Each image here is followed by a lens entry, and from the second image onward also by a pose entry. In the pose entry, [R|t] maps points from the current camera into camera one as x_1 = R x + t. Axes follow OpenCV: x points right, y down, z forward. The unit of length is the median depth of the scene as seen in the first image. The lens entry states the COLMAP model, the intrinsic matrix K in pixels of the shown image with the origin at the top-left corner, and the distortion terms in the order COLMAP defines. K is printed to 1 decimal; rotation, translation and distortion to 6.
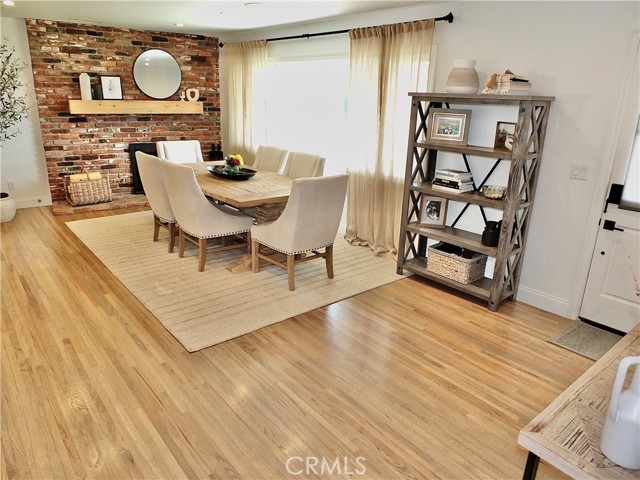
lens RADIAL K [[443.3, 0, 317.3], [0, 443.3, 237.4], [0, 0, 1]] dist [-0.020226, 0.006325]
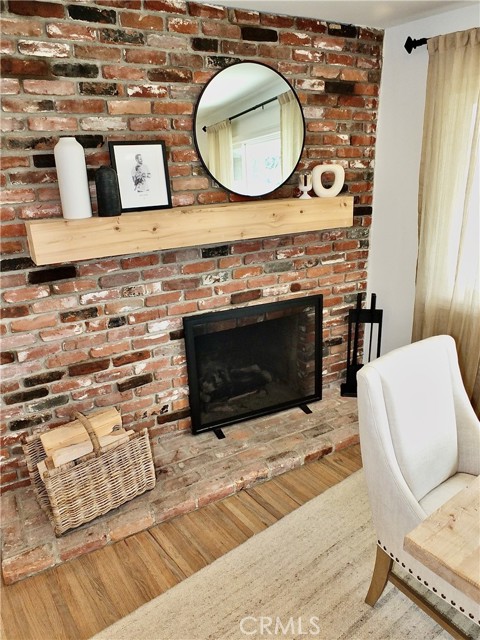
lens RADIAL K [[443.3, 0, 235.0], [0, 443.3, 315.3], [0, 0, 1]] dist [-0.020226, 0.006325]
pose [[0.995814, -0.046772, -0.078525, -0.364366], [0.047232, 0.998876, 0.004013, -0.223371], [0.078249, -0.007705, 0.996904, 0.643450]]
